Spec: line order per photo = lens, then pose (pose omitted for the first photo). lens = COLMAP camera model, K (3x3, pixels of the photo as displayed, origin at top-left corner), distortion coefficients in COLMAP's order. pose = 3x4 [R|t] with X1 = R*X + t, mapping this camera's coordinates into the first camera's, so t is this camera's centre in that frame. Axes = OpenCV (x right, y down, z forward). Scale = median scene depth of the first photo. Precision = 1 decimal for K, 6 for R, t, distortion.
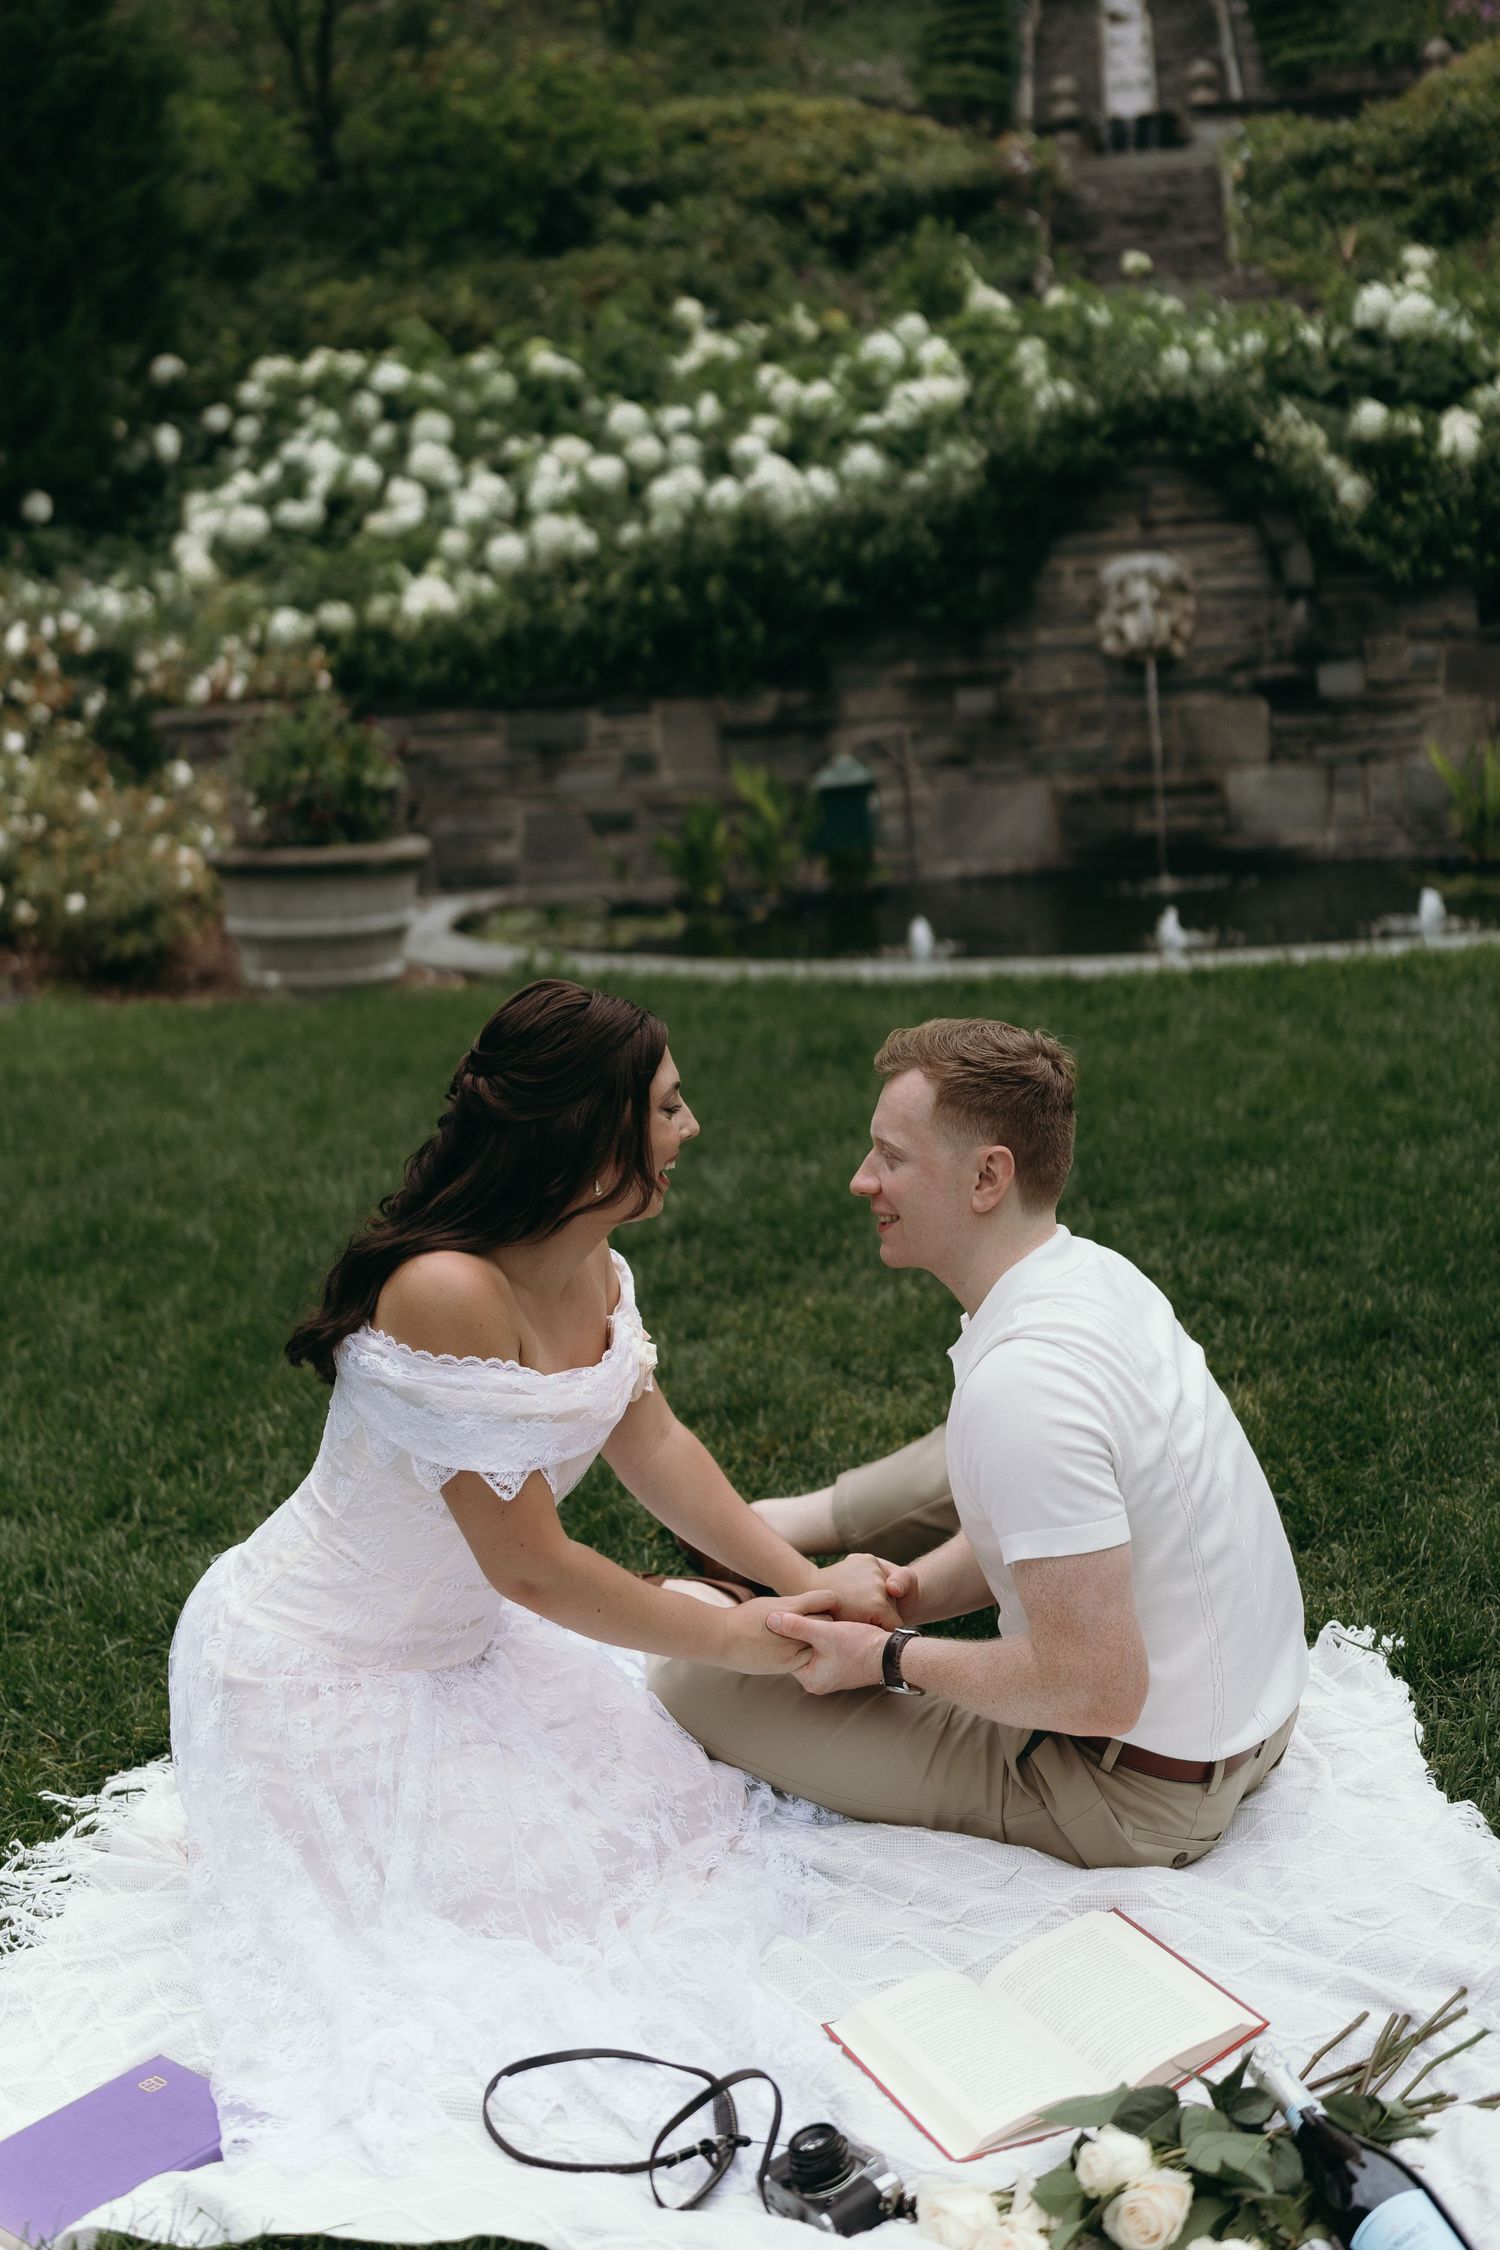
lens RADIAL K [[2432.1, 0, 765.6], [0, 2432.1, 1147.8], [0, 0, 1]] dist [-0.001304, 0.000000]
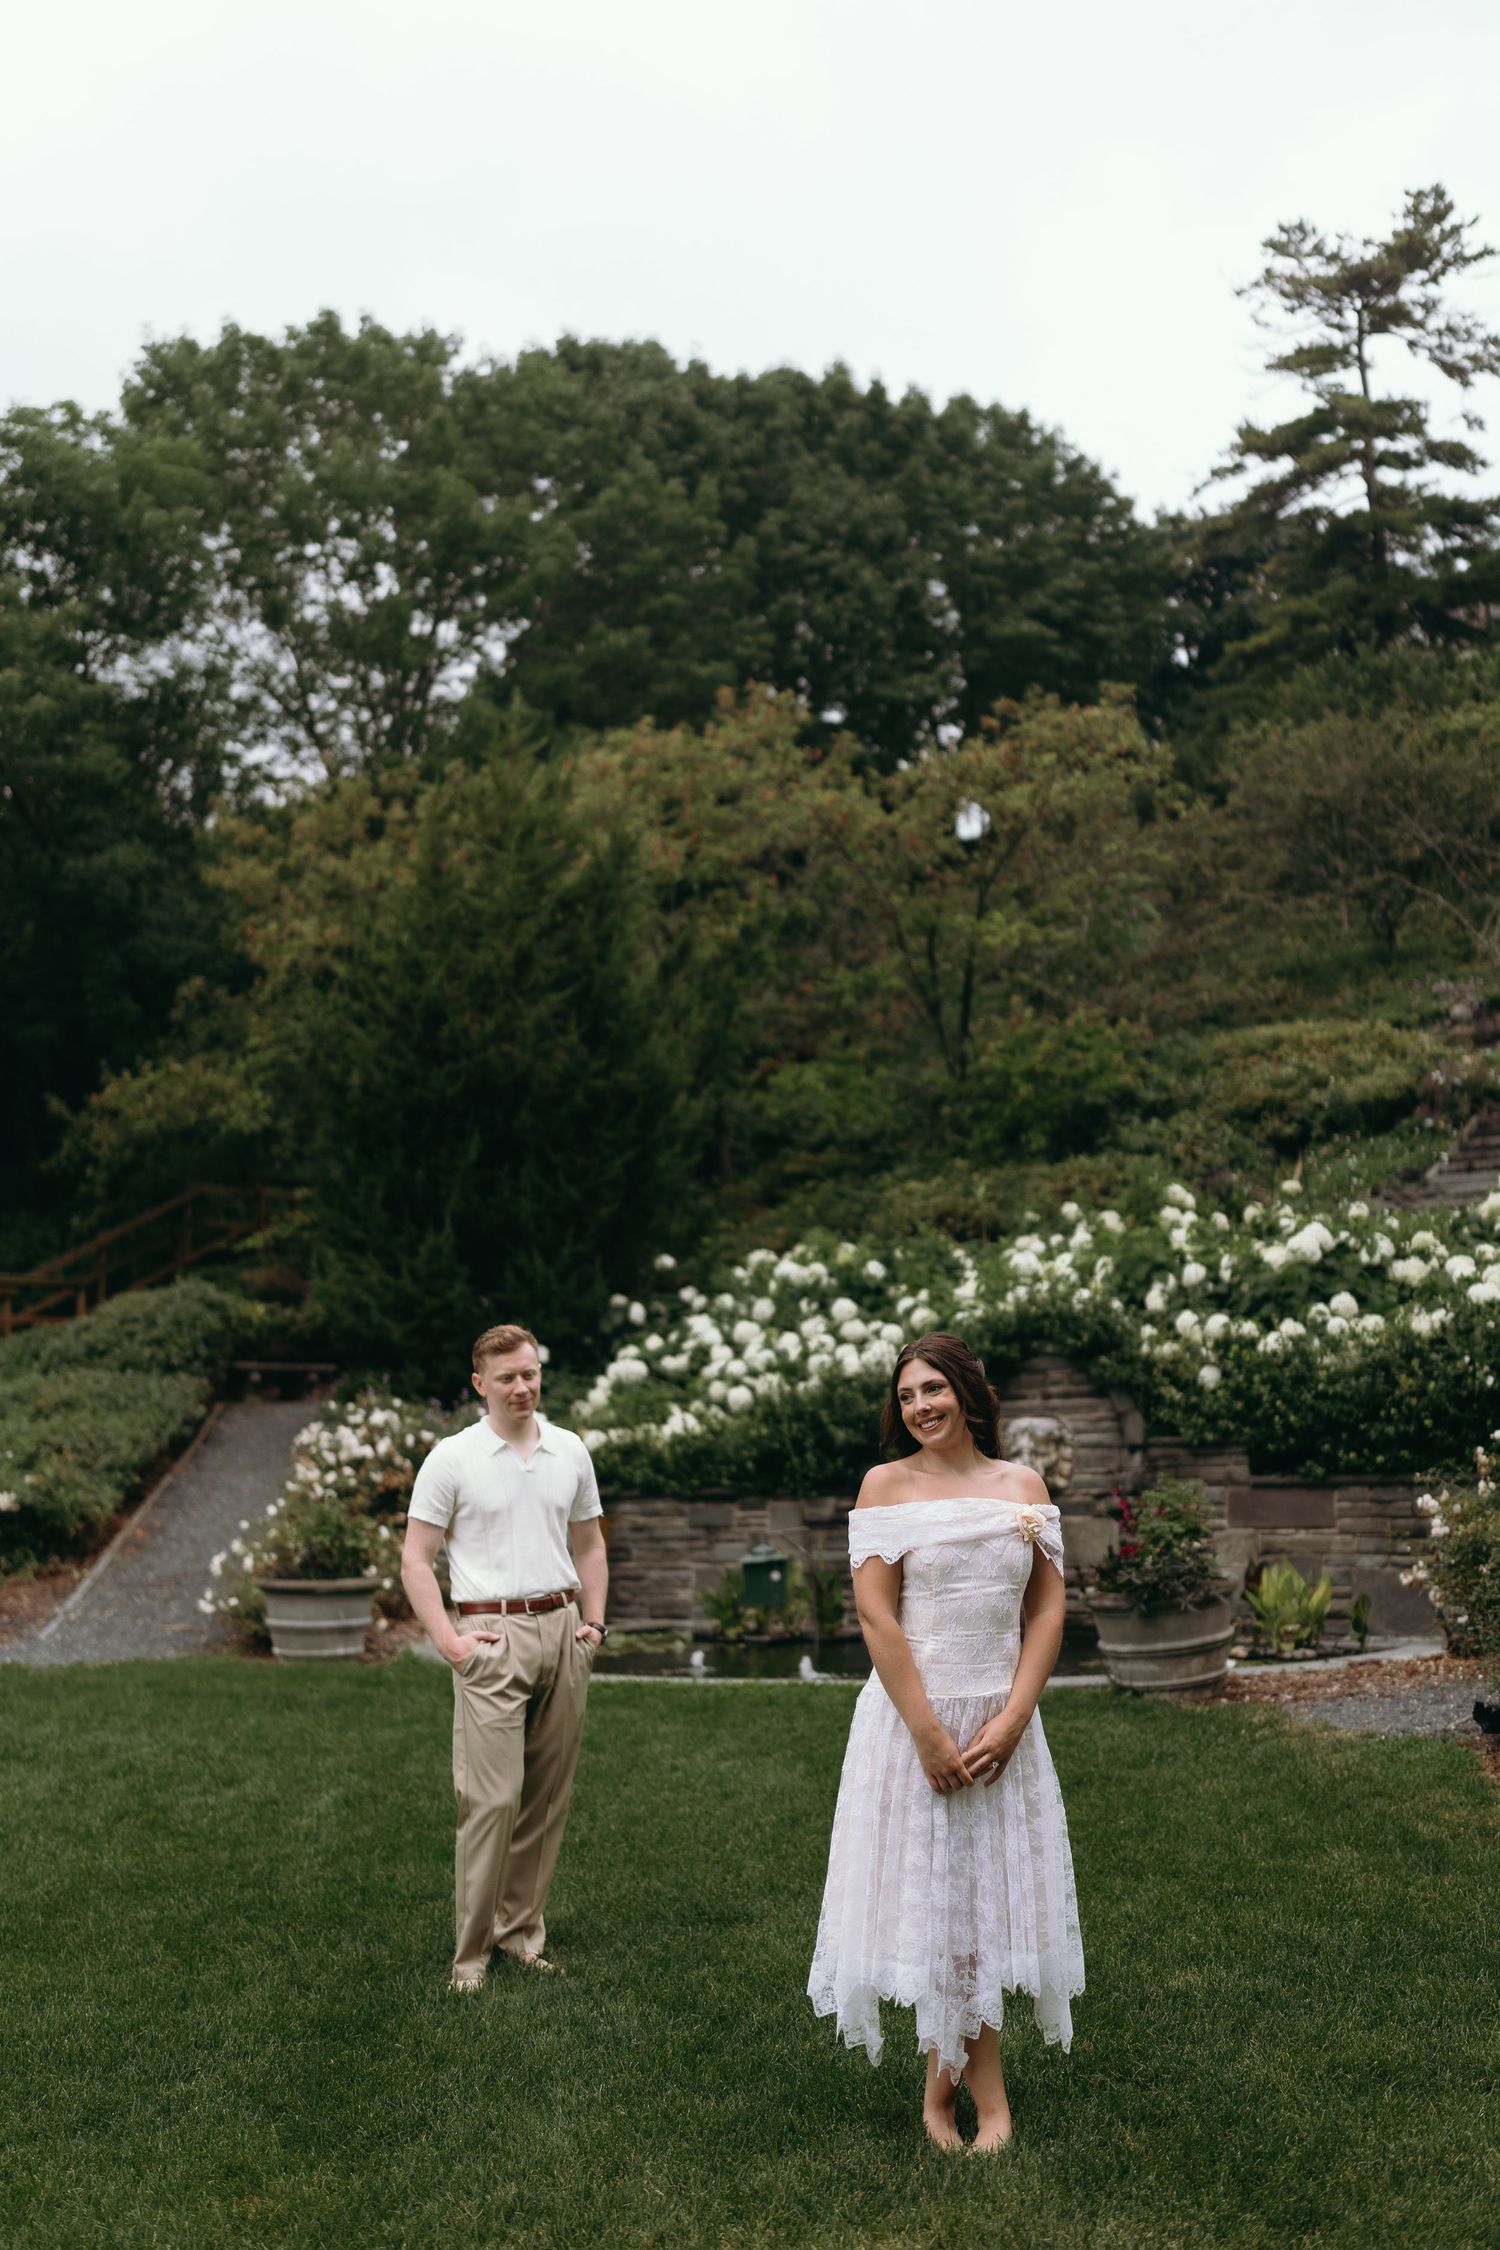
lens RADIAL K [[2432.1, 0, 760.1], [0, 2432.1, 1122.7], [0, 0, 1]] dist [-0.001304, 0.000000]
pose [[0.868384, -0.027435, -0.495132, 0.731666], [-0.127438, 0.952588, -0.276289, 0.011044], [0.479237, 0.303024, 0.823716, -0.328212]]
